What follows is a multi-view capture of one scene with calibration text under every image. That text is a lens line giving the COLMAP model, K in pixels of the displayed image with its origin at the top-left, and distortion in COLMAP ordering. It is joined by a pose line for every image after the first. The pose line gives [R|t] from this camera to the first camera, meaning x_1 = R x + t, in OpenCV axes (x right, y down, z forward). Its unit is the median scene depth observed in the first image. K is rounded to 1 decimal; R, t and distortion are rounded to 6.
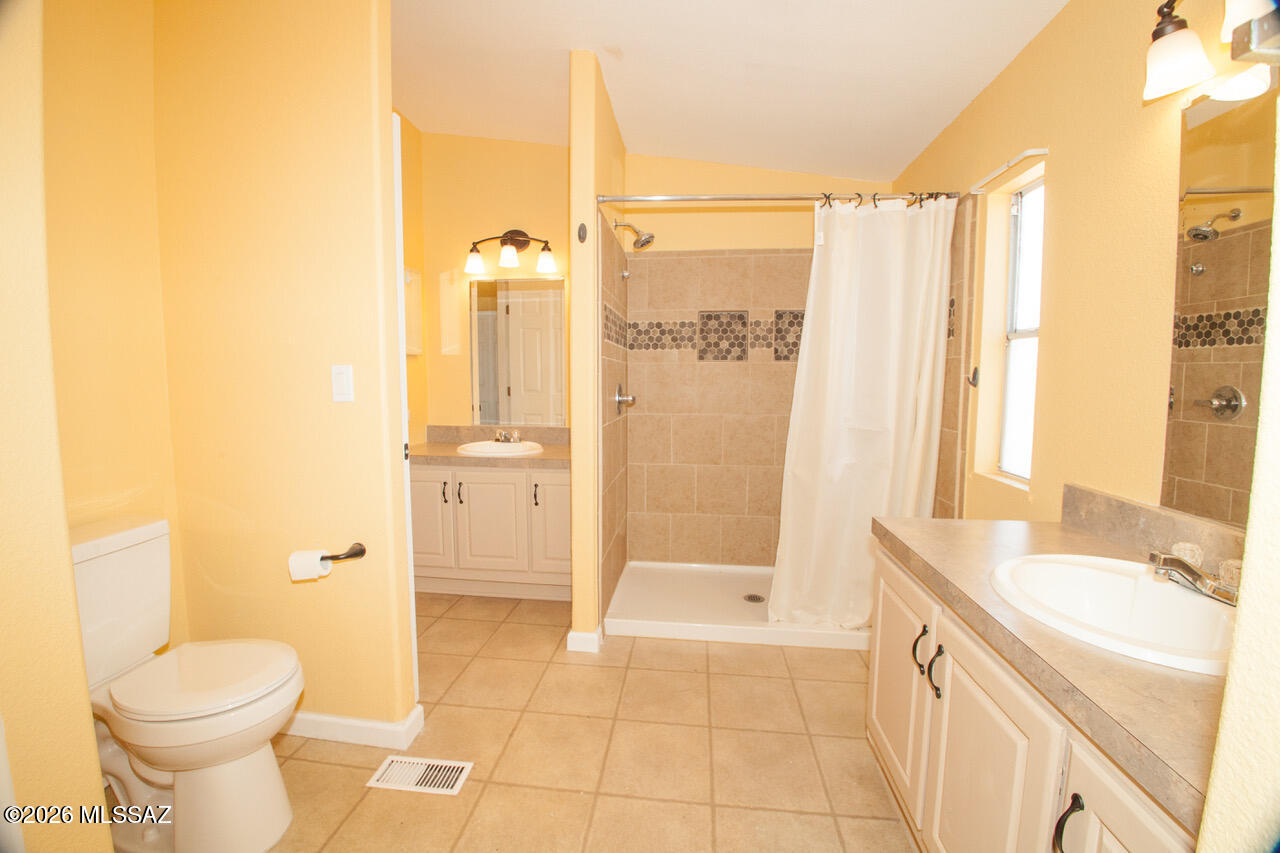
lens RADIAL K [[542.3, 0, 627.8], [0, 542.3, 421.4], [0, 0, 1]] dist [-0.027976, -0.005945]
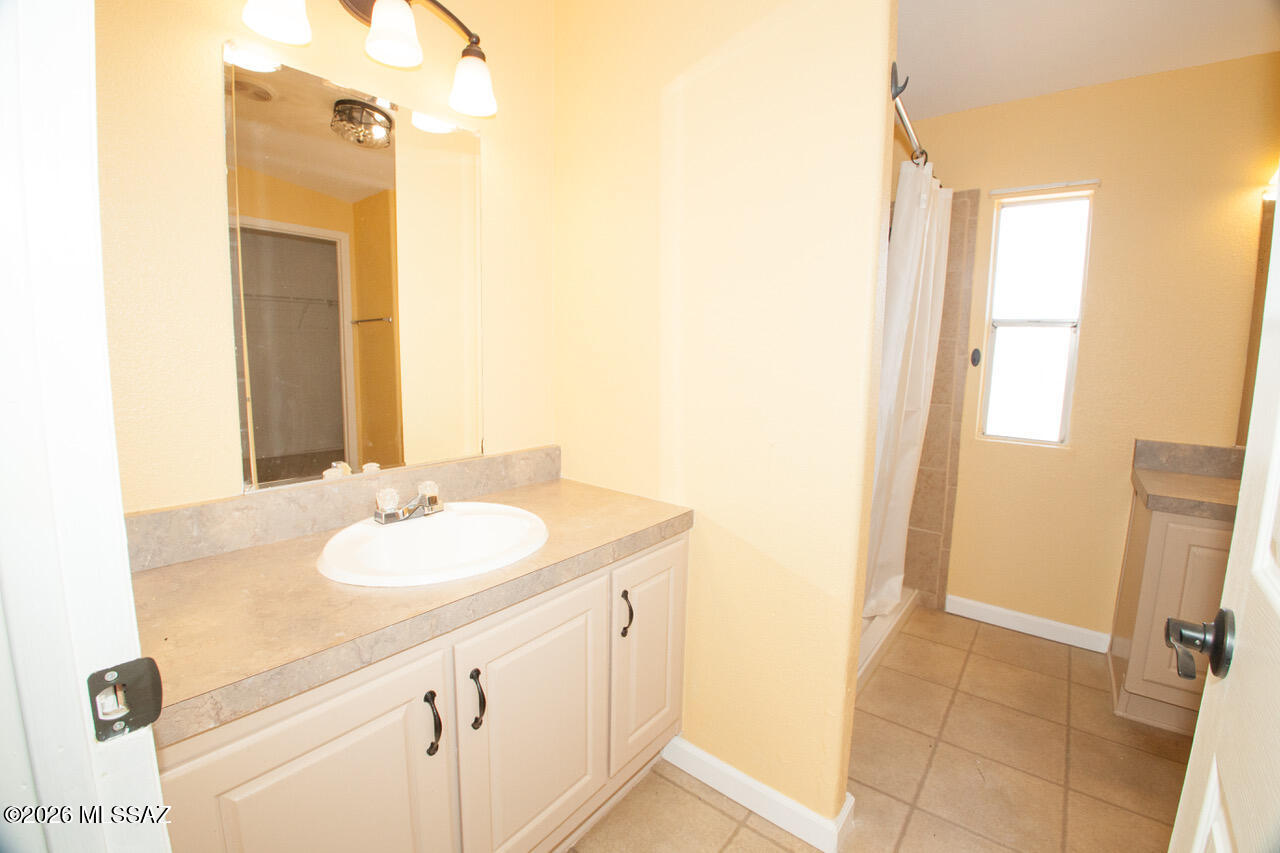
lens RADIAL K [[542.3, 0, 627.8], [0, 542.3, 421.4], [0, 0, 1]] dist [-0.027976, -0.005945]
pose [[0.535223, -0.100978, 0.838654, -0.683586], [0.059079, 0.994873, 0.082083, -0.079042], [-0.842643, 0.005614, 0.538444, 0.972856]]
